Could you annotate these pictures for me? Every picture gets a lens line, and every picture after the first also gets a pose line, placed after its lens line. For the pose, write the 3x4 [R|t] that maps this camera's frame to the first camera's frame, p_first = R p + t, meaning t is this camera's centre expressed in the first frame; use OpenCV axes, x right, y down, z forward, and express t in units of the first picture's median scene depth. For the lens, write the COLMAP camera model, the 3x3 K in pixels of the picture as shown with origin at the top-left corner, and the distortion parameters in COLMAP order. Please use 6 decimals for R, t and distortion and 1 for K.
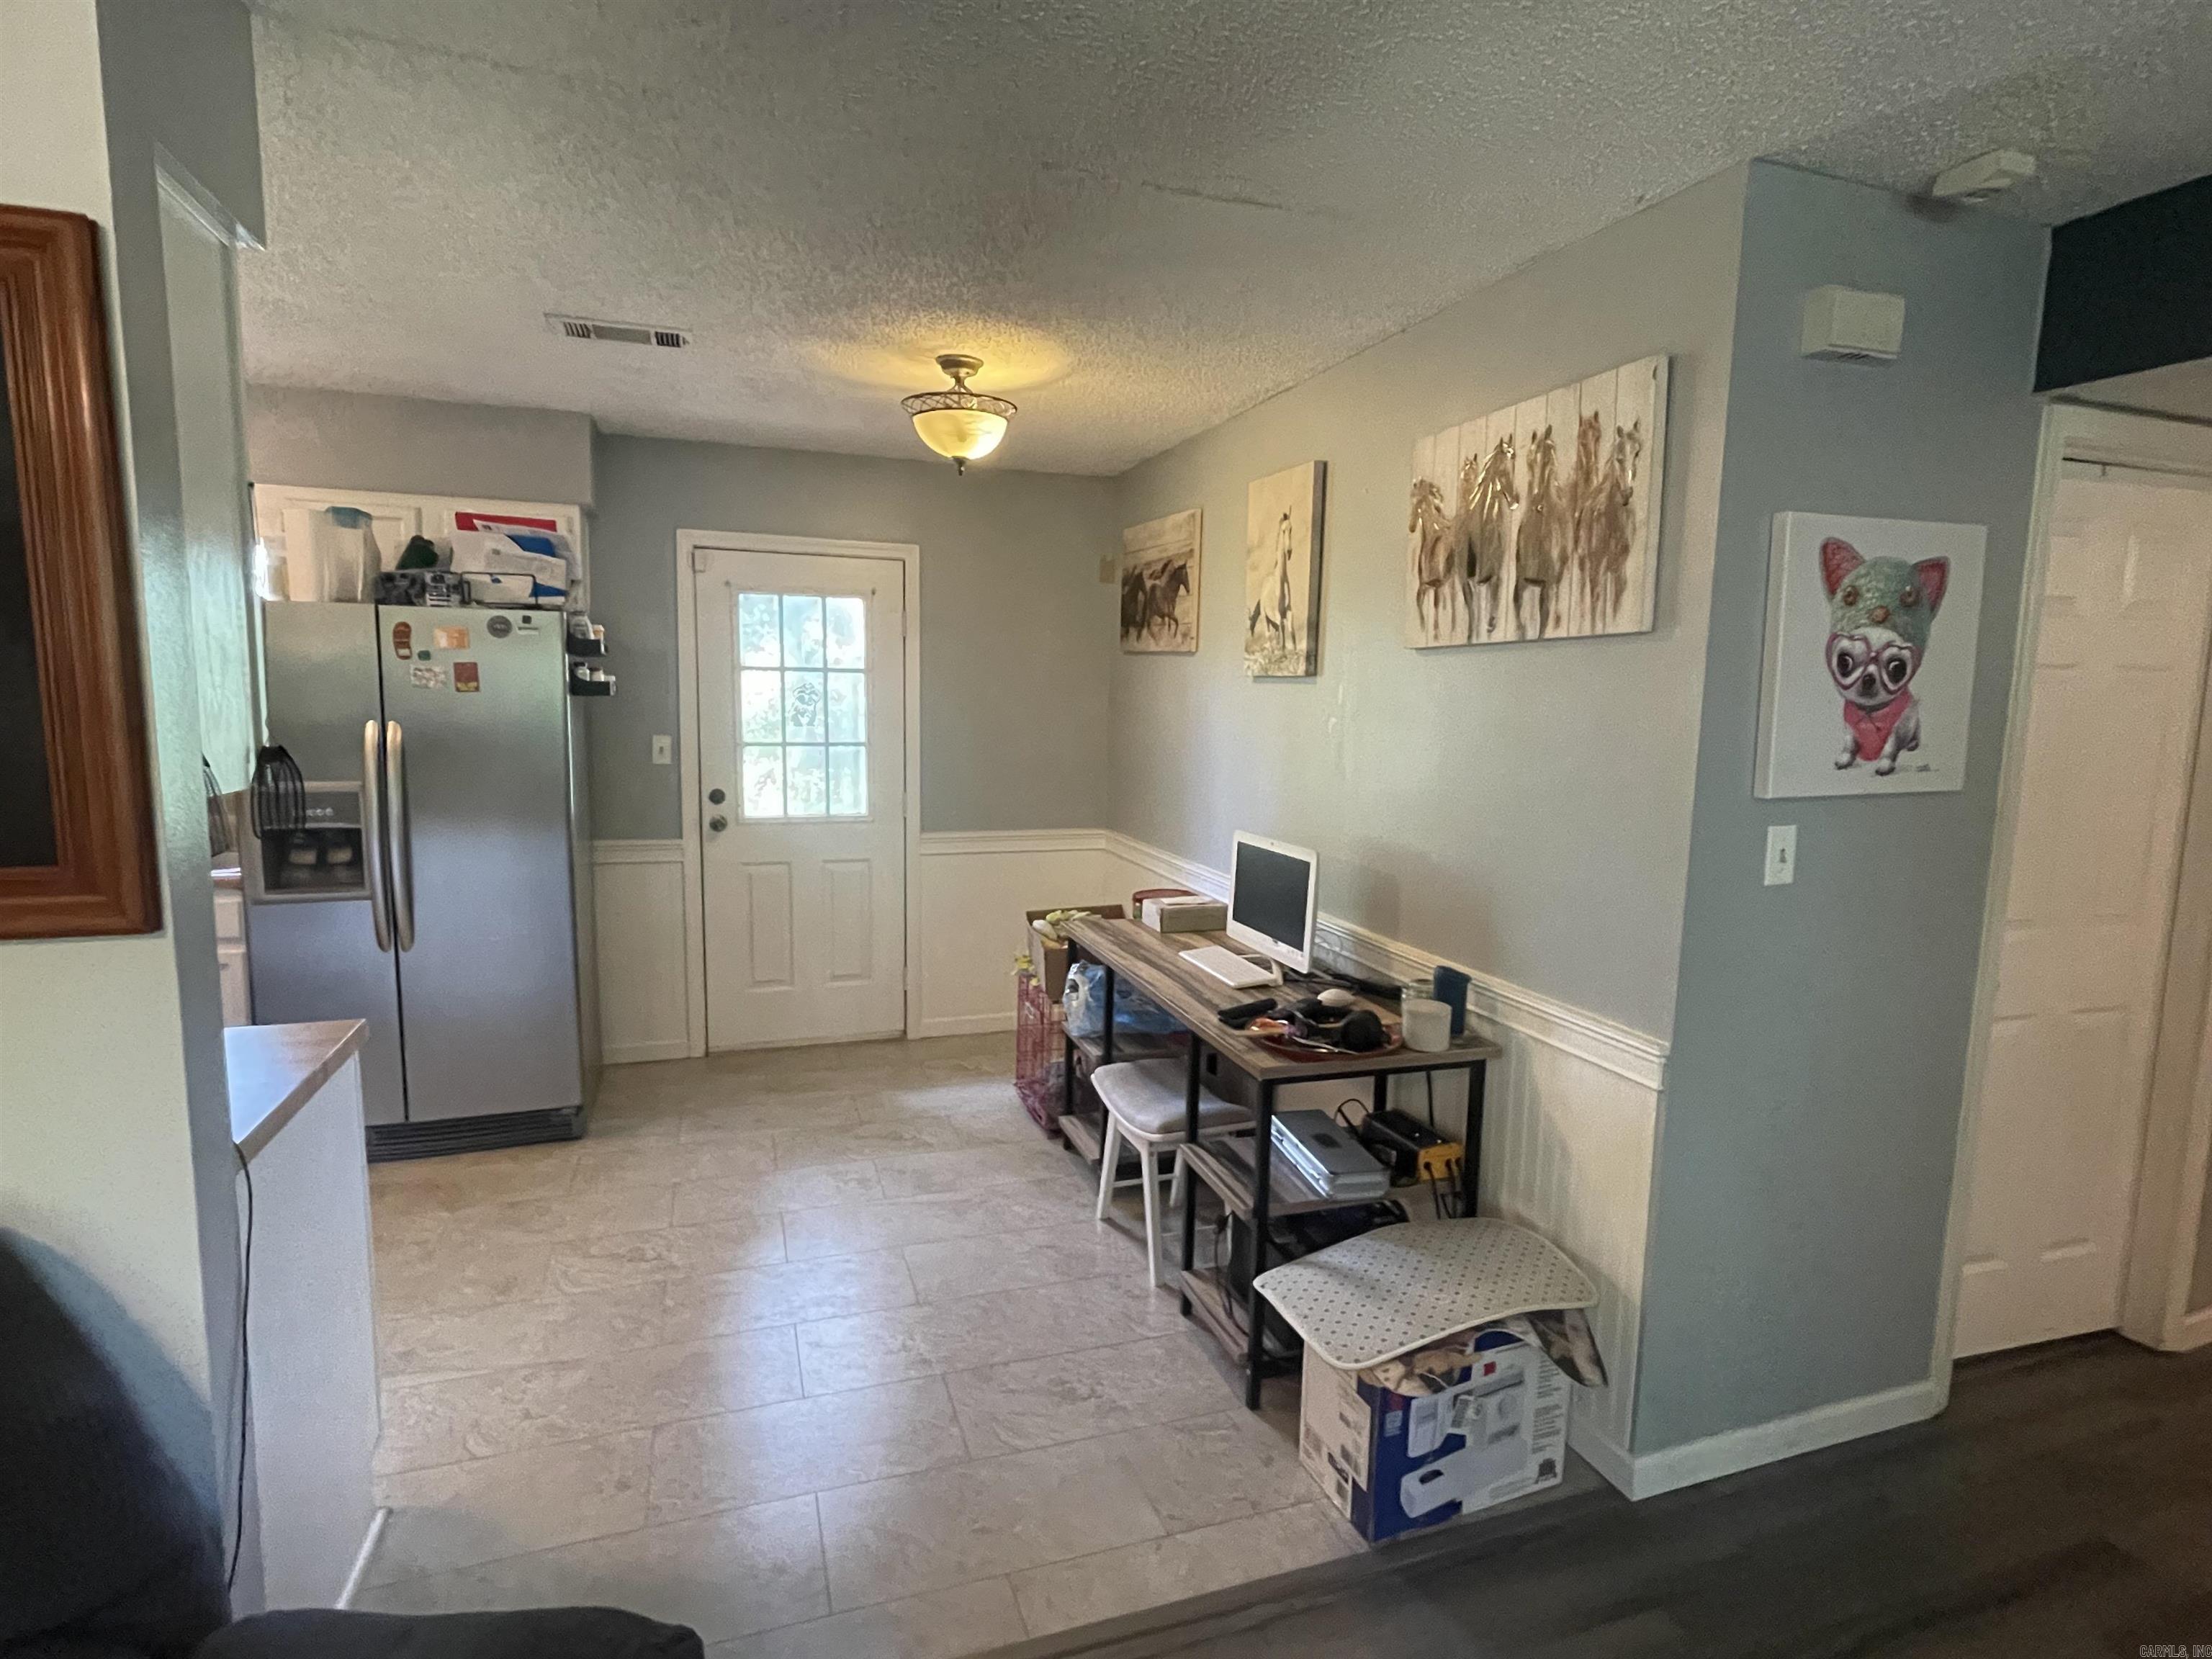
lens RADIAL K [[1106.5, 0, 1106.0], [0, 1106.5, 829.5], [0, 0, 1]] dist [-0.005678, -0.000023]
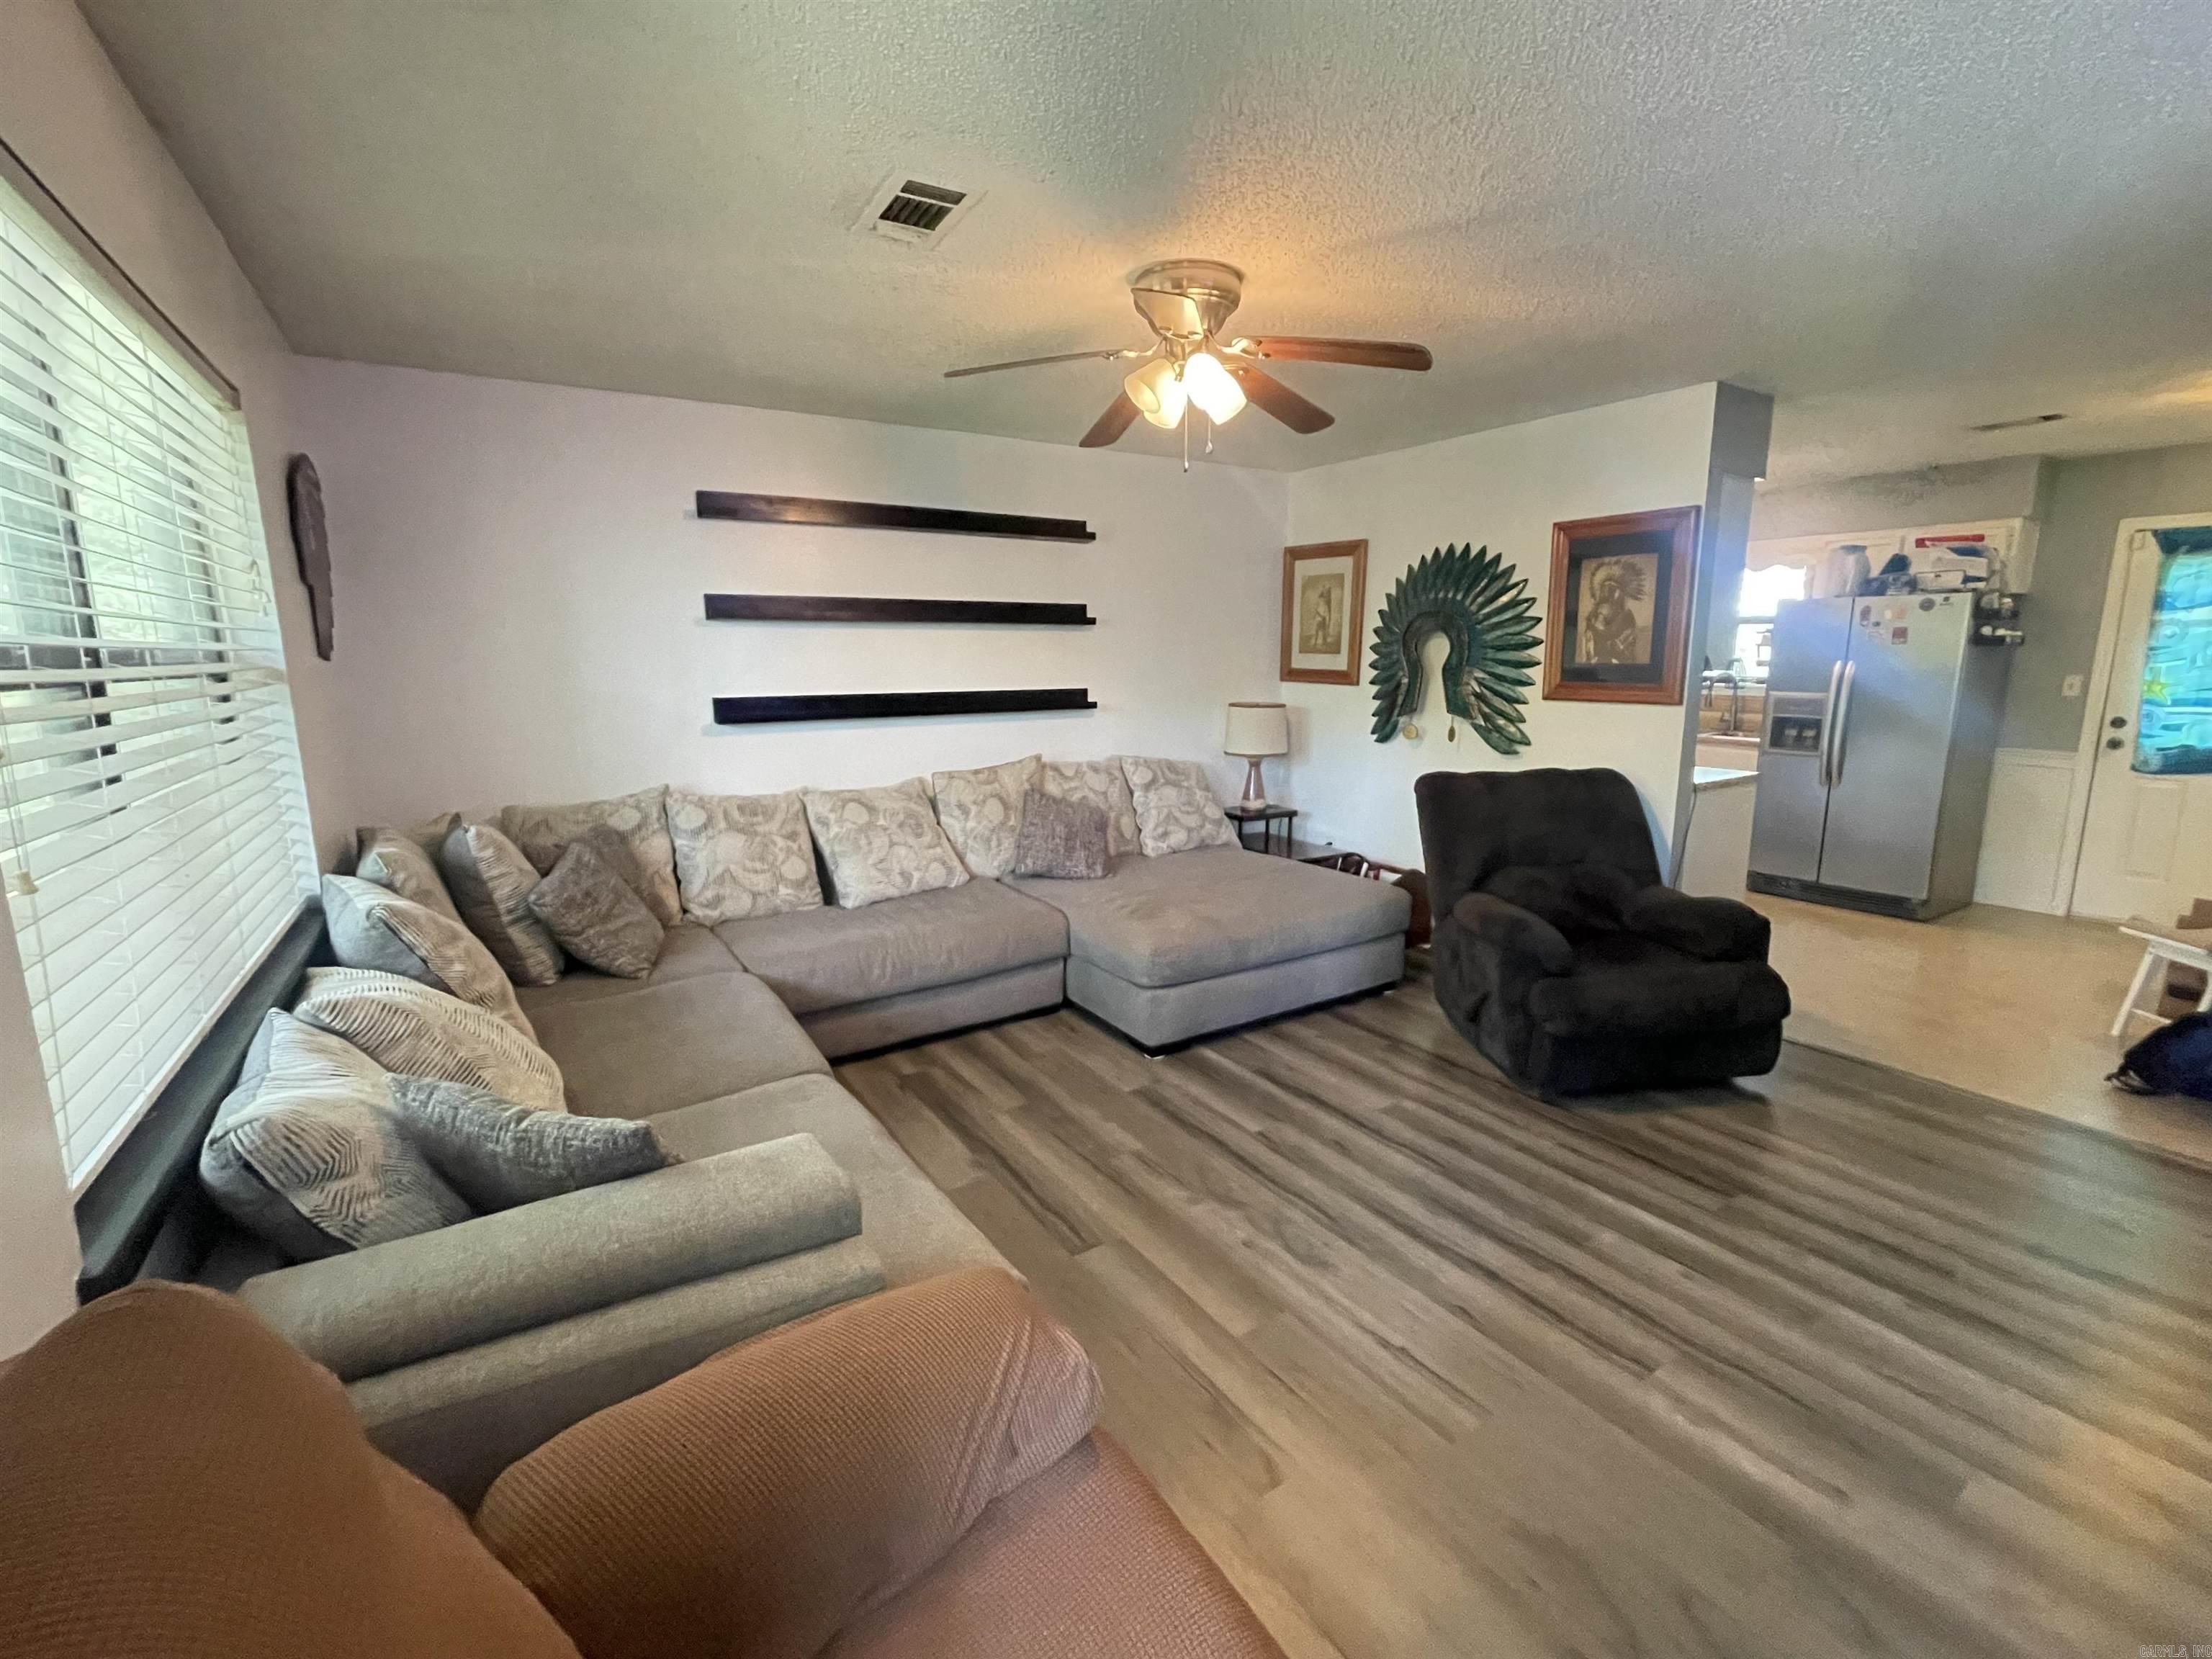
lens RADIAL K [[969.0, 0, 1106.0], [0, 969.0, 829.5], [0, 0, 1]] dist [0.001954, 0.000555]
pose [[0.231747, 0.153910, -0.960523, 0.627328], [-0.110433, 0.985184, 0.131217, 0.097189], [0.966487, 0.075665, 0.245310, -0.543870]]
